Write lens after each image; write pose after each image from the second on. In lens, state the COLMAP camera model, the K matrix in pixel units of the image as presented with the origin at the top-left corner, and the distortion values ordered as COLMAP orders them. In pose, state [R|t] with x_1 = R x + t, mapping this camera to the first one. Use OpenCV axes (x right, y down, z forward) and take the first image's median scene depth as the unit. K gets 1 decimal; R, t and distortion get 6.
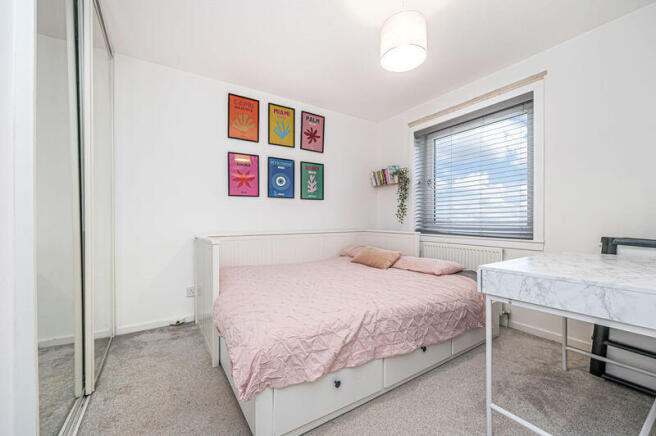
lens RADIAL K [[260.1, 0, 326.1], [0, 260.1, 217.4], [0, 0, 1]] dist [-0.004410, 0.000042]
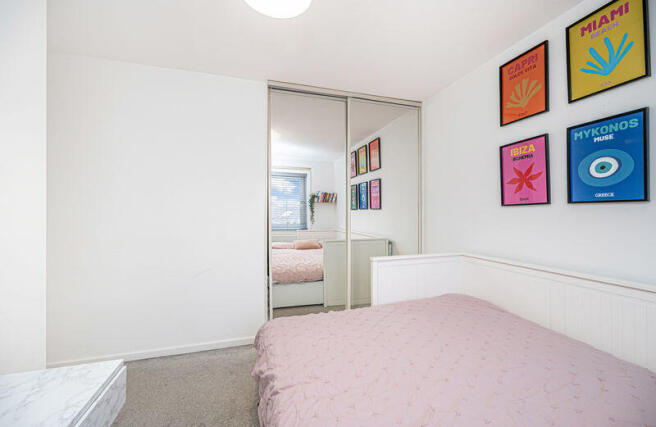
lens RADIAL K [[270.0, 0, 327.2], [0, 270.0, 210.0], [0, 0, 1]] dist [0.000034, 0.000040]
pose [[-0.272283, -0.007817, -0.962185, 0.460084], [-0.001695, 0.999969, -0.007644, -0.060189], [0.962216, -0.000450, -0.272288, 0.689723]]
